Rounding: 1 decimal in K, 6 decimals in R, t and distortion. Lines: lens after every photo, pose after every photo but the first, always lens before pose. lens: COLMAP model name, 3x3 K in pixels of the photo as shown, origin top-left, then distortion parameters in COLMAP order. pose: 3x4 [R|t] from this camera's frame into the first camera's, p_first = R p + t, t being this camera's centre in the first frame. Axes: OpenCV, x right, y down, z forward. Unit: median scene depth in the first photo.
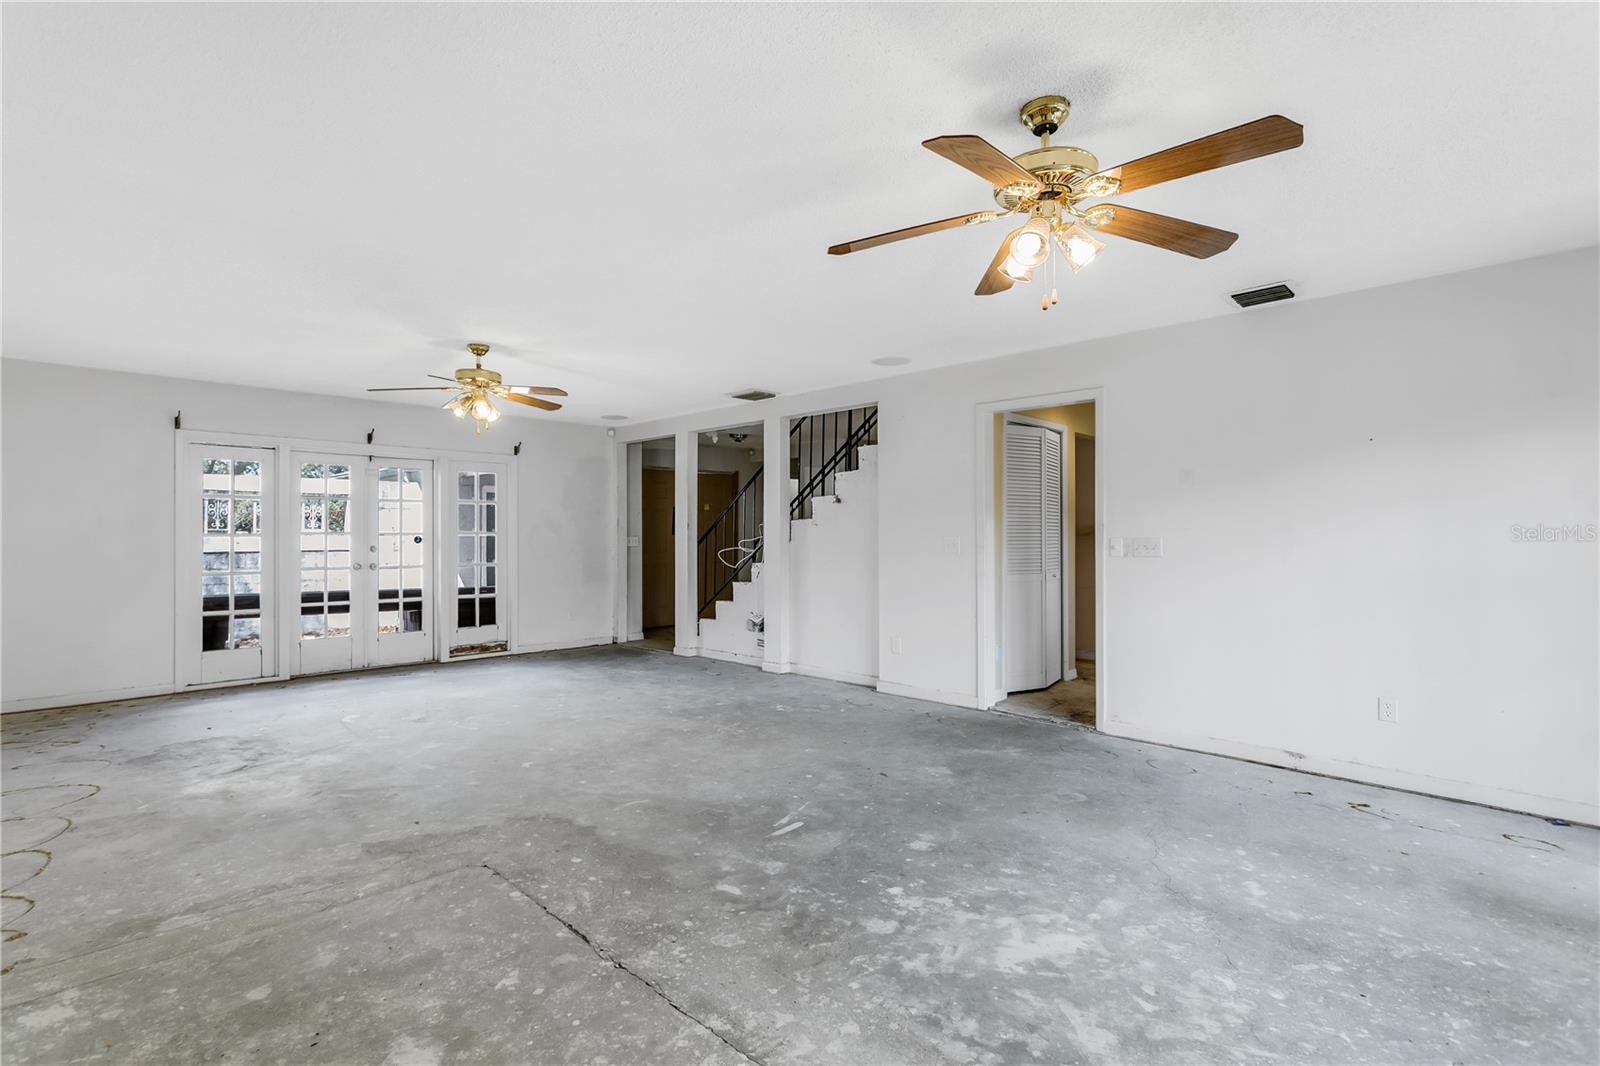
lens RADIAL K [[765.2, 0, 770.6], [0, 765.2, 529.1], [0, 0, 1]] dist [0.002514, 0.001002]
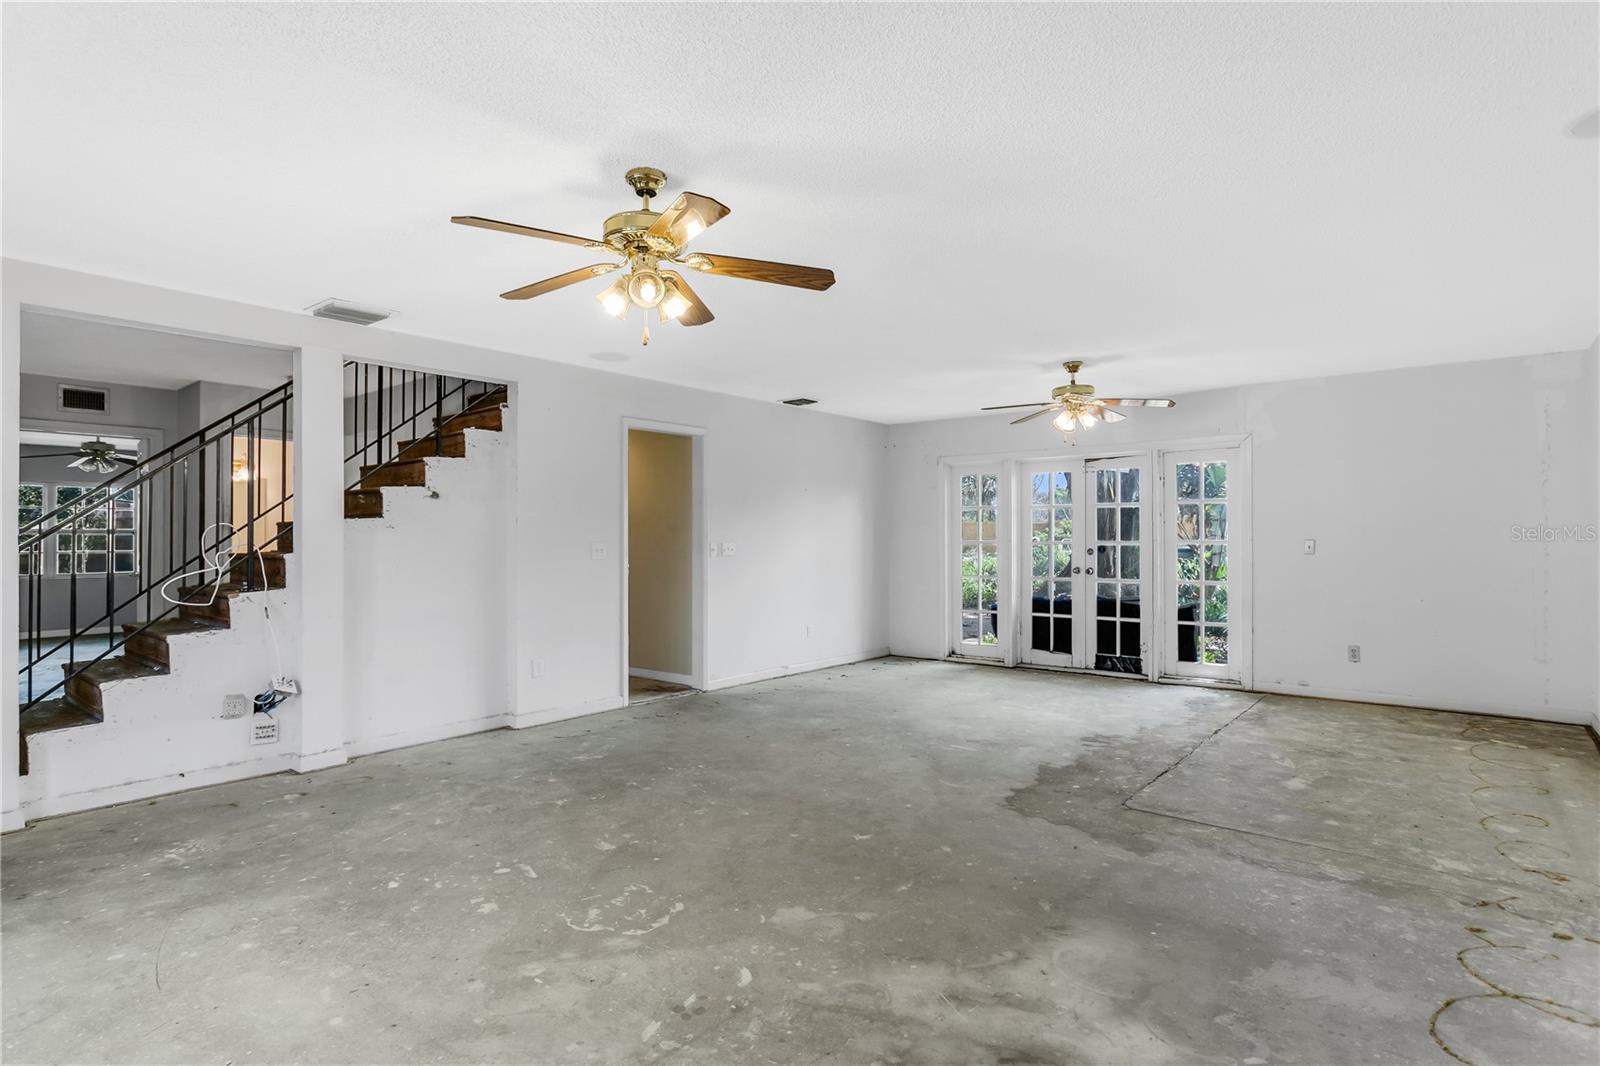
lens RADIAL K [[825.4, 0, 777.4], [0, 825.4, 534.9], [0, 0, 1]] dist [-0.018580, 0.016664]
pose [[-0.100103, 0.008023, 0.994945, -1.604050], [-0.002269, 0.999963, -0.008292, 0.014067], [-0.994974, -0.003087, -0.100081, 1.647872]]
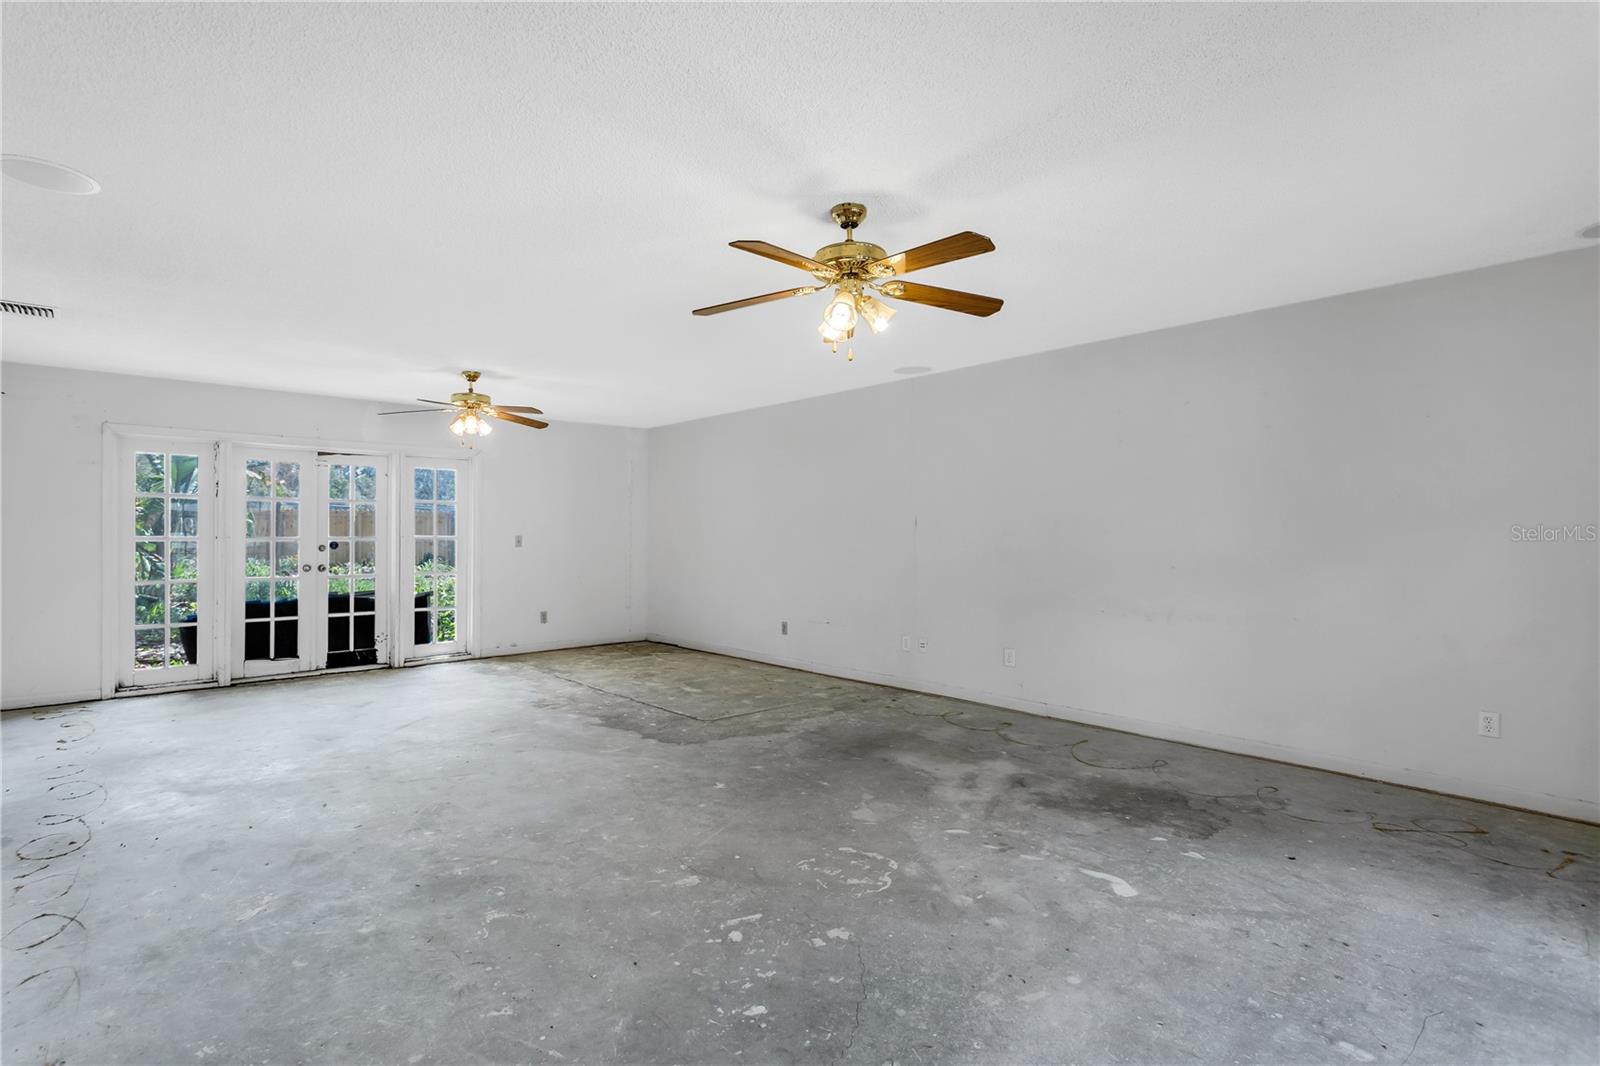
lens RADIAL K [[765.5, 0, 779.5], [0, 765.5, 534.4], [0, 0, 1]] dist [0.000545, -0.000566]
pose [[-0.999431, 0.002688, 0.033633, -0.594928], [0.002493, 0.999980, -0.005816, 0.018693], [-0.033648, -0.005729, -0.999417, 2.693143]]
